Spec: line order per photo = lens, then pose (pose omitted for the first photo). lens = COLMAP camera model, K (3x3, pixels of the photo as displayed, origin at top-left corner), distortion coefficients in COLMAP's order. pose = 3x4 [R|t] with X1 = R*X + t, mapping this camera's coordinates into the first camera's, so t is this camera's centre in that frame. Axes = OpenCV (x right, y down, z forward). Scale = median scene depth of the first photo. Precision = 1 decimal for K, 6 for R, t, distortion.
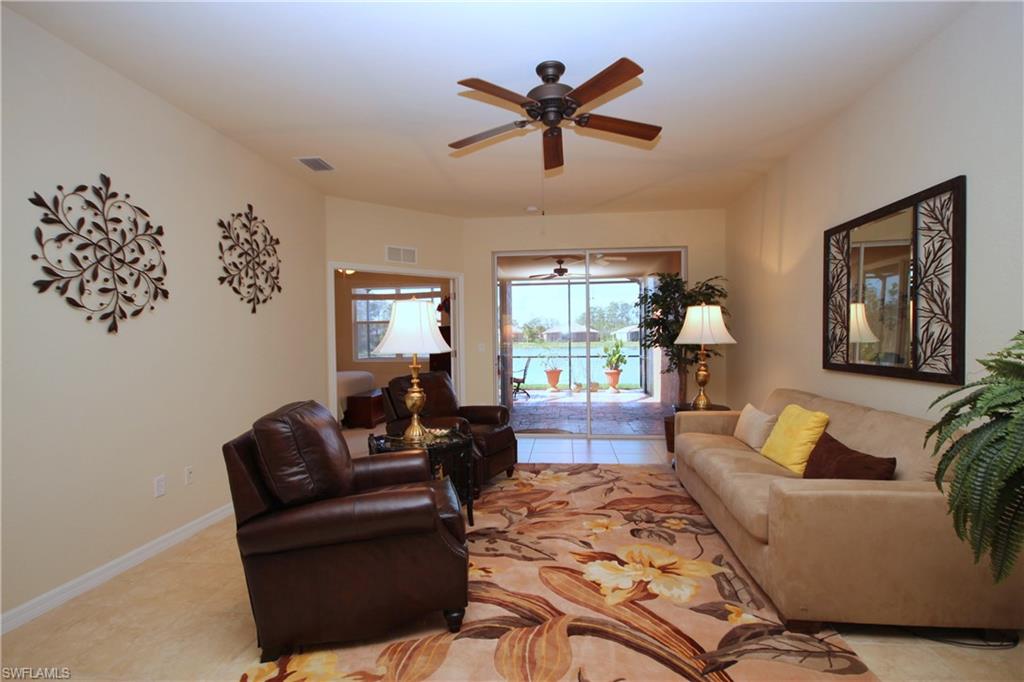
lens RADIAL K [[476.4, 0, 518.4], [0, 476.4, 343.8], [0, 0, 1]] dist [0.002508, -0.008296]
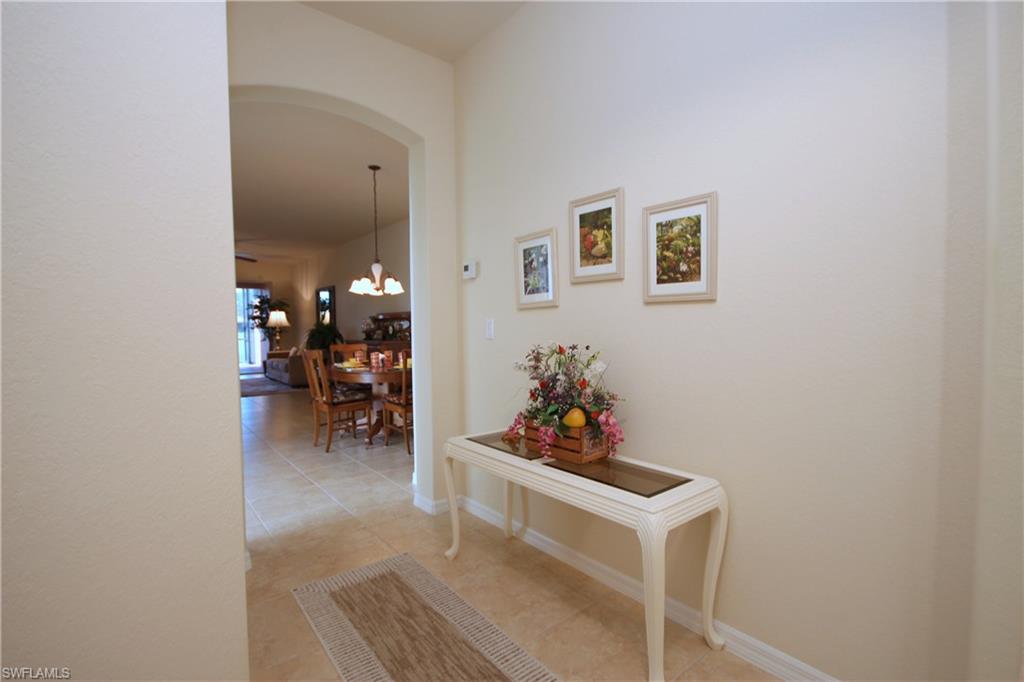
lens RADIAL K [[478.2, 0, 514.0], [0, 478.2, 345.8], [0, 0, 1]] dist [-0.000277, -0.000075]
pose [[0.709249, -0.033133, 0.704179, -0.273707], [0.019354, 0.999434, 0.027531, 0.031308], [-0.704692, -0.005898, 0.709489, -0.895742]]
